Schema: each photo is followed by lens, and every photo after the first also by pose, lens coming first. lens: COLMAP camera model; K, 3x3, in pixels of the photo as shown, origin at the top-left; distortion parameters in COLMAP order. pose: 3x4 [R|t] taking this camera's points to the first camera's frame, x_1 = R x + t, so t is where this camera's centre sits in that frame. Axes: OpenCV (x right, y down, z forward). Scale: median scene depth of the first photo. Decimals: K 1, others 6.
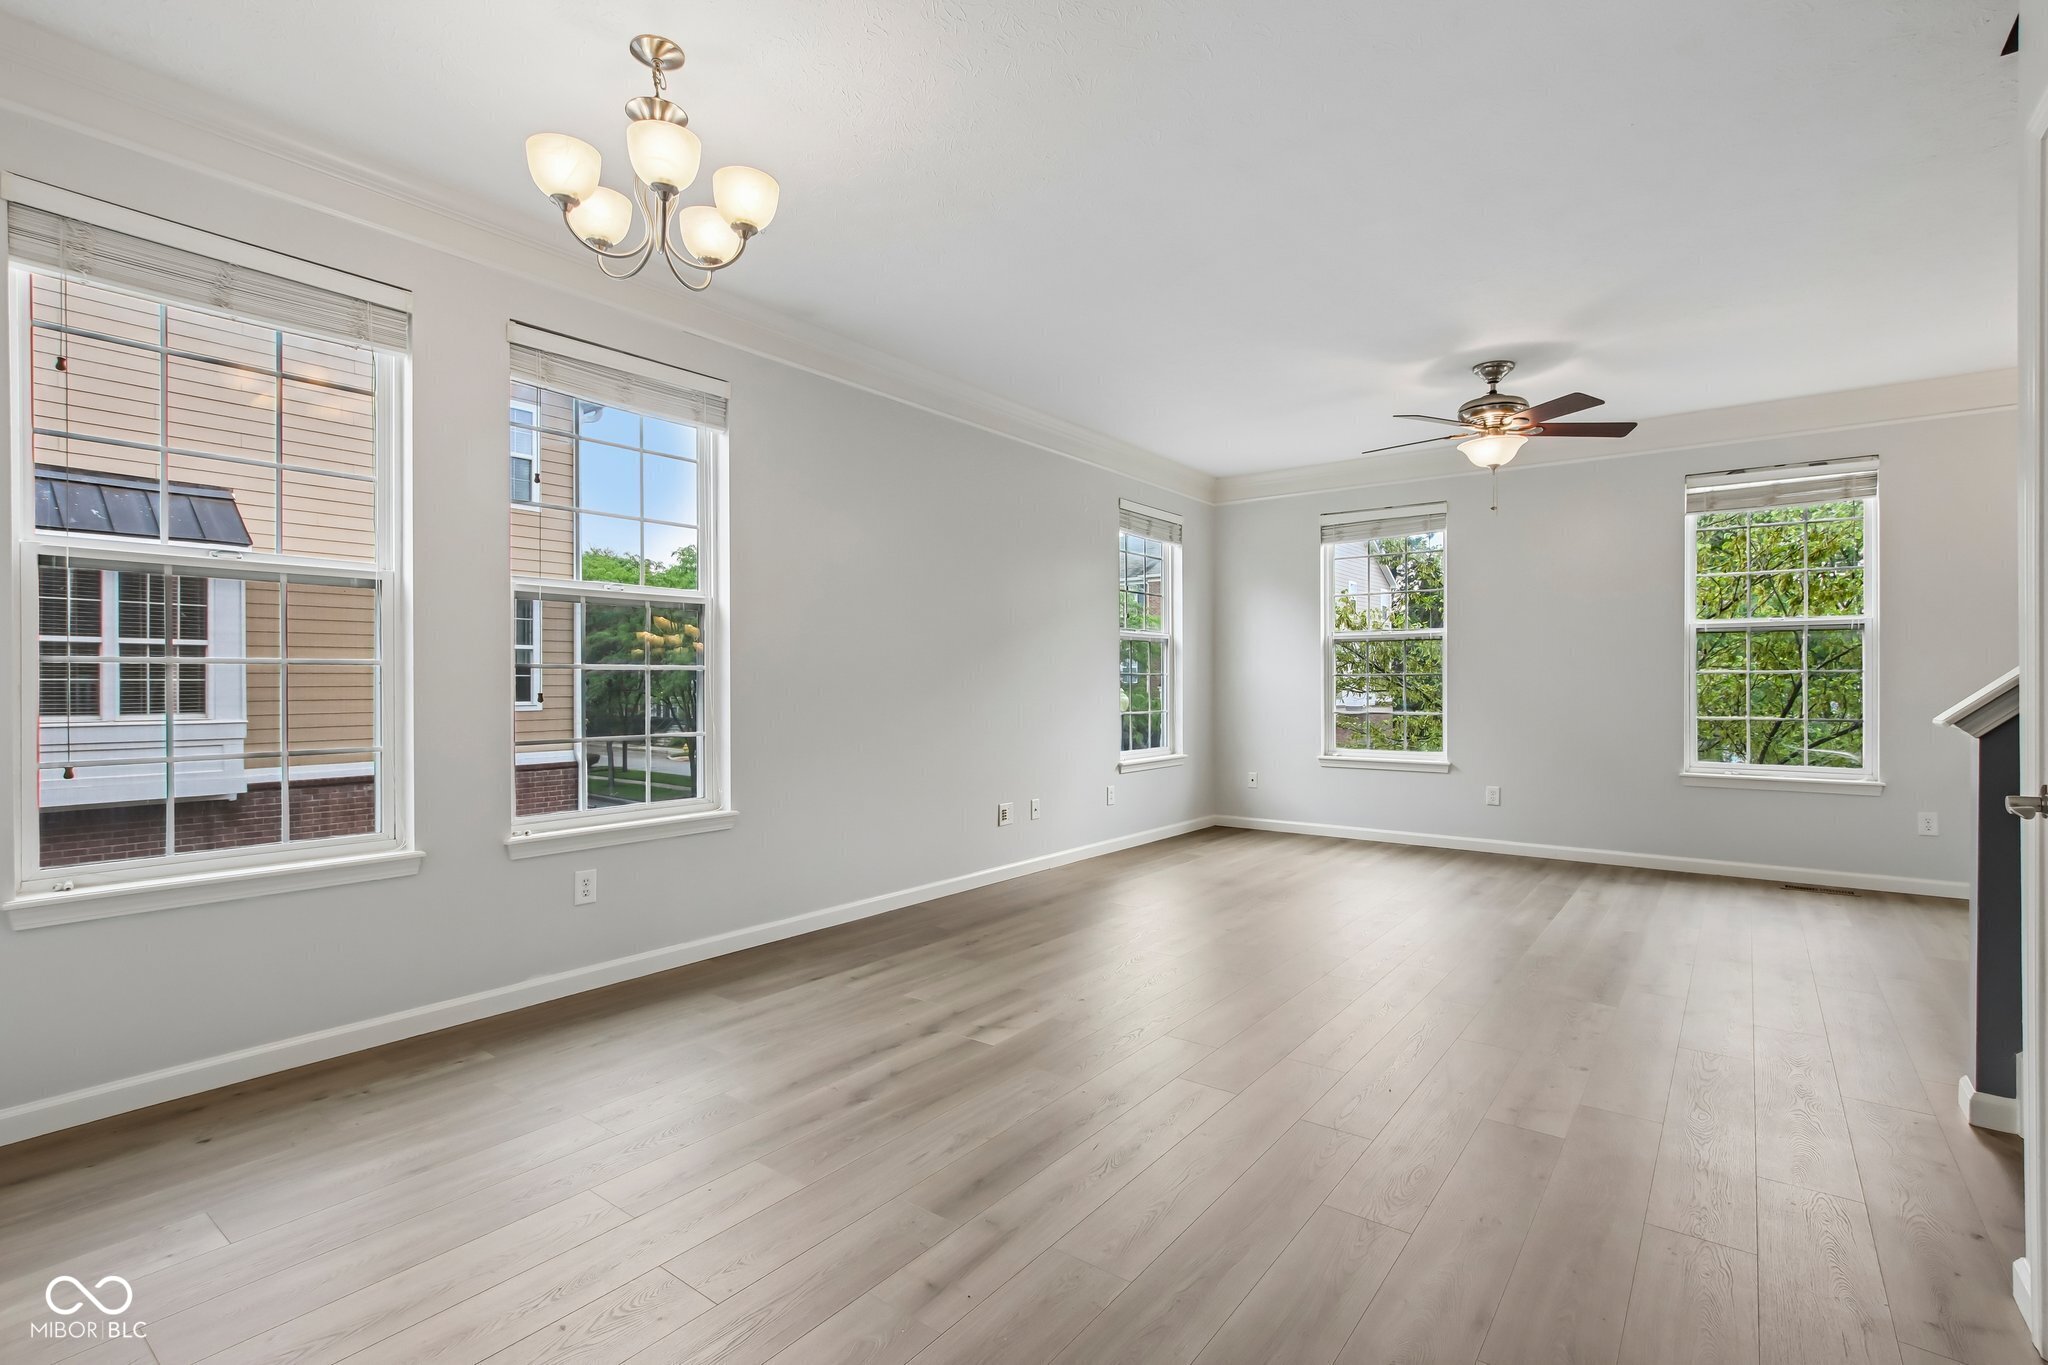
lens RADIAL K [[949.5, 0, 1030.8], [0, 949.5, 689.2], [0, 0, 1]] dist [-0.012593, 0.000899]
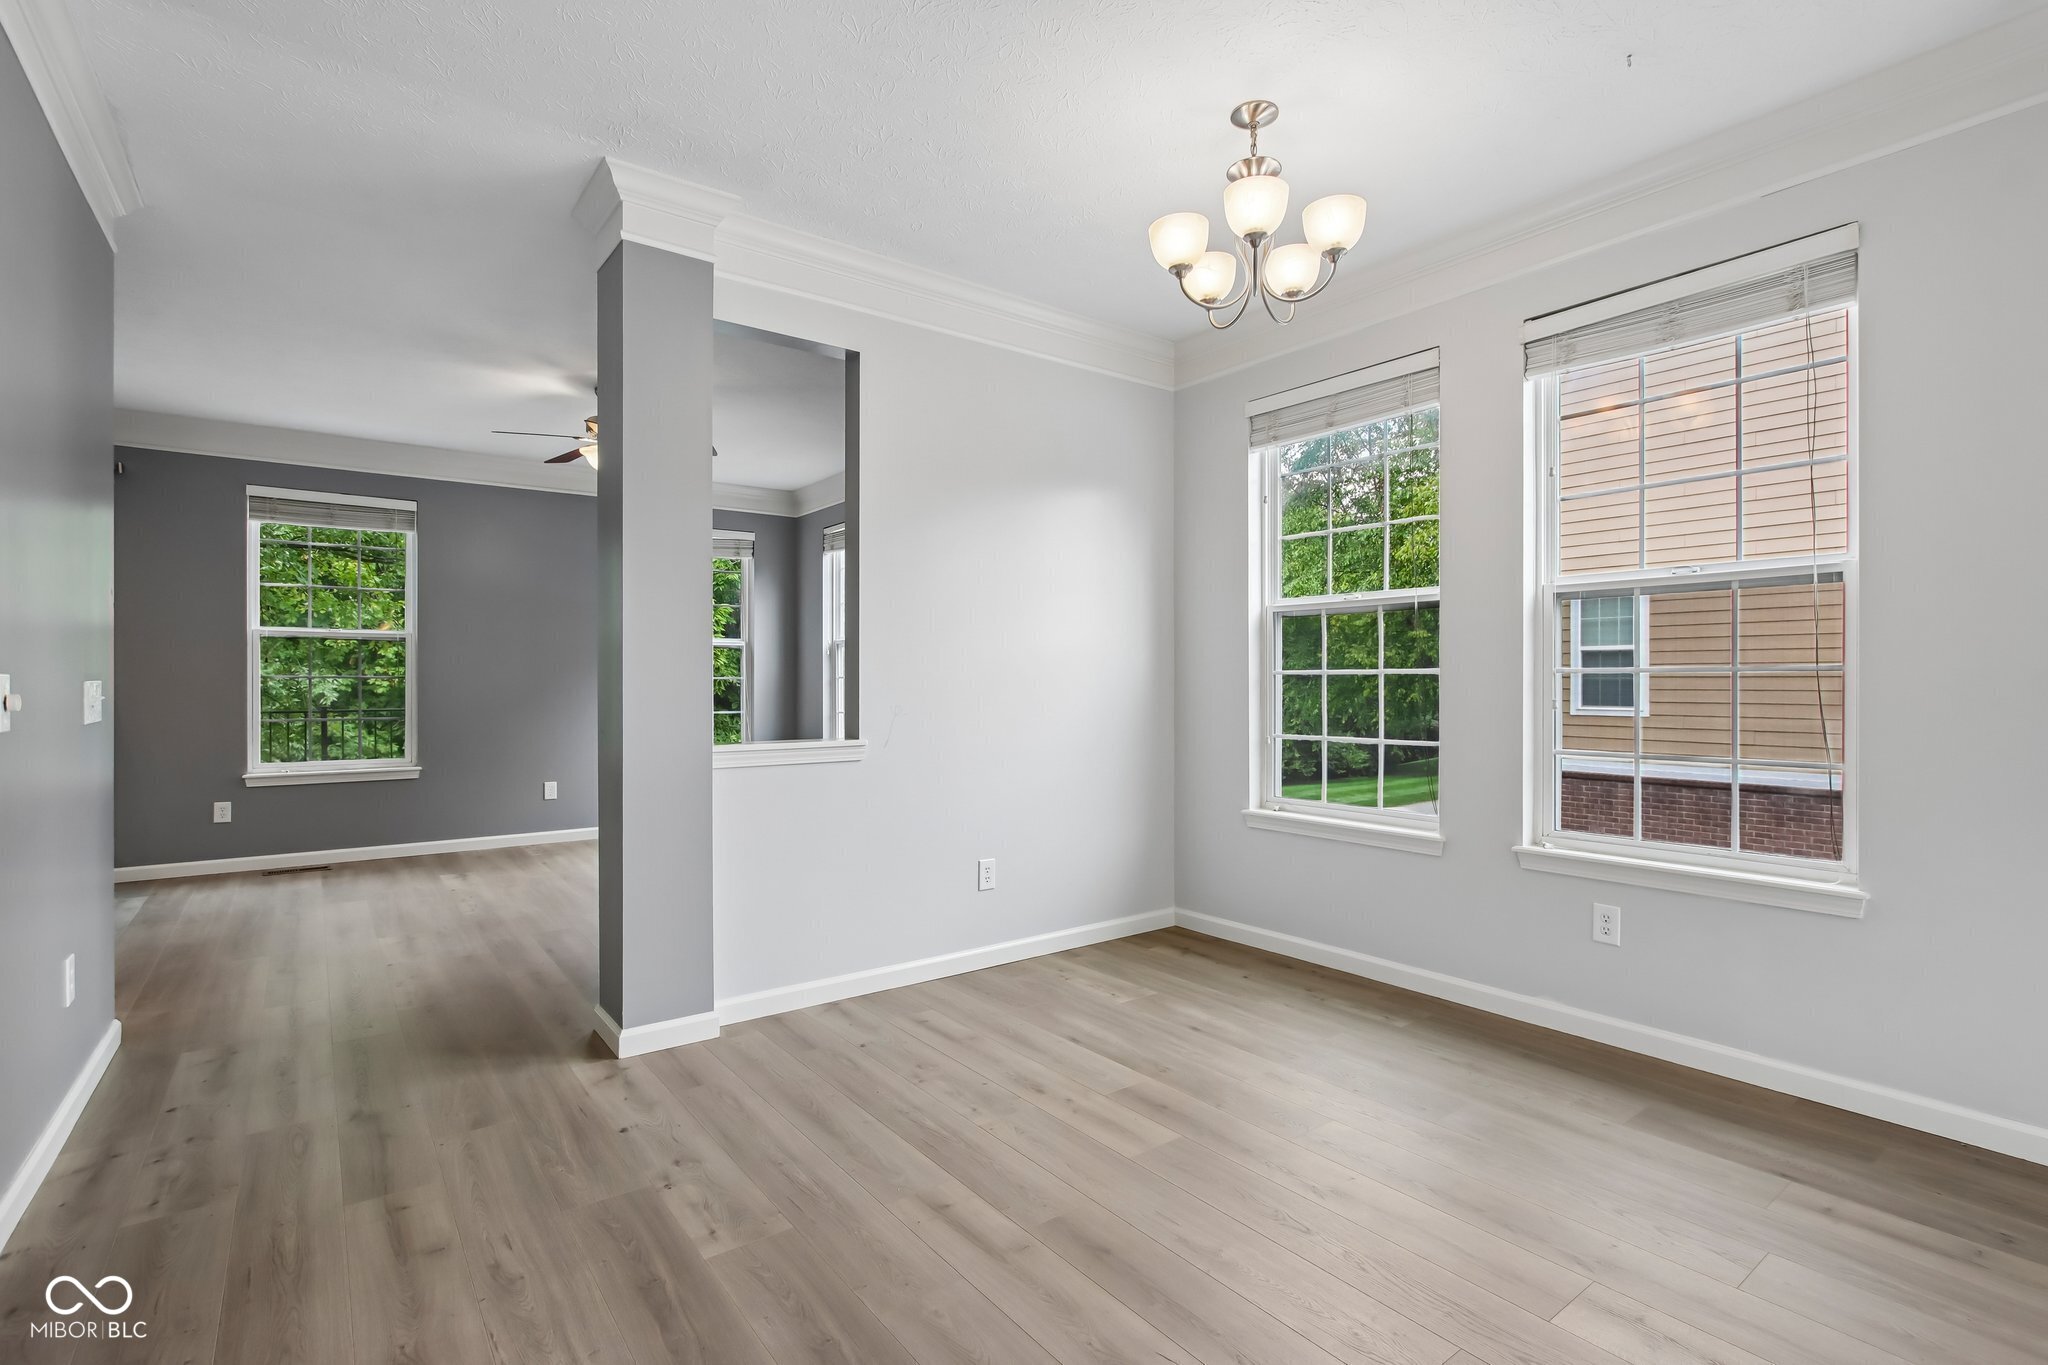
lens RADIAL K [[949.5, 0, 1030.8], [0, 949.5, 689.2], [0, 0, 1]] dist [-0.012593, 0.000899]
pose [[-0.268354, 0.006315, -0.963300, 0.377567], [-0.007785, 0.999932, 0.008724, -0.007742], [0.963289, 0.009840, -0.268287, 0.537911]]
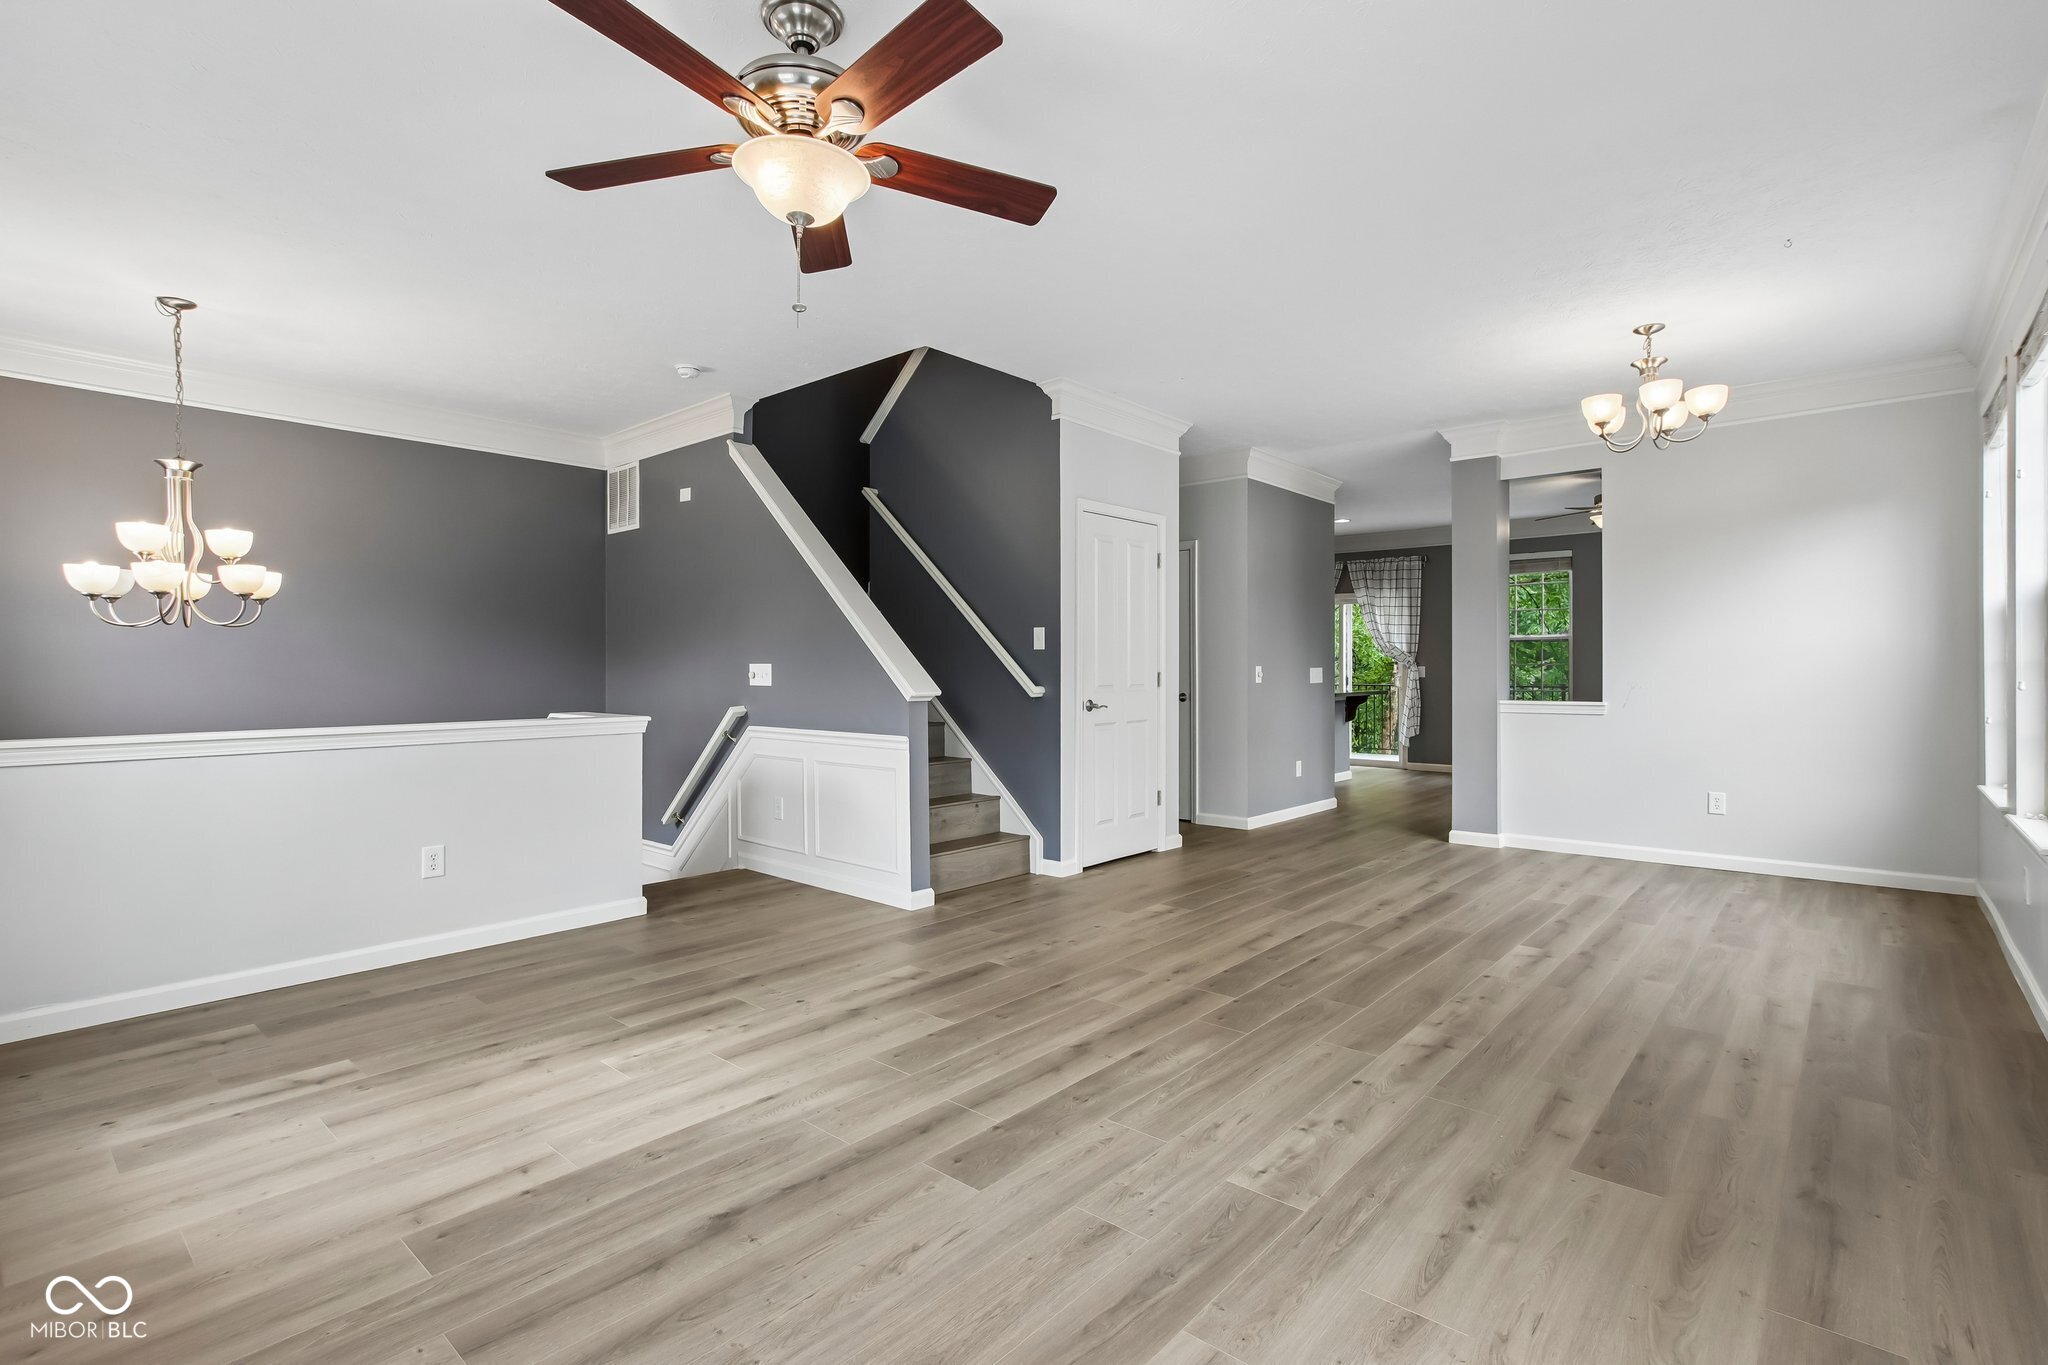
lens RADIAL K [[958.3, 0, 1026.9], [0, 958.3, 683.8], [0, 0, 1]] dist [-0.011190, 0.001087]
pose [[-0.997333, 0.000053, 0.072989, 0.350180], [0.001686, 0.999750, 0.022307, -0.013124], [-0.072969, 0.022371, -0.997083, 1.511625]]
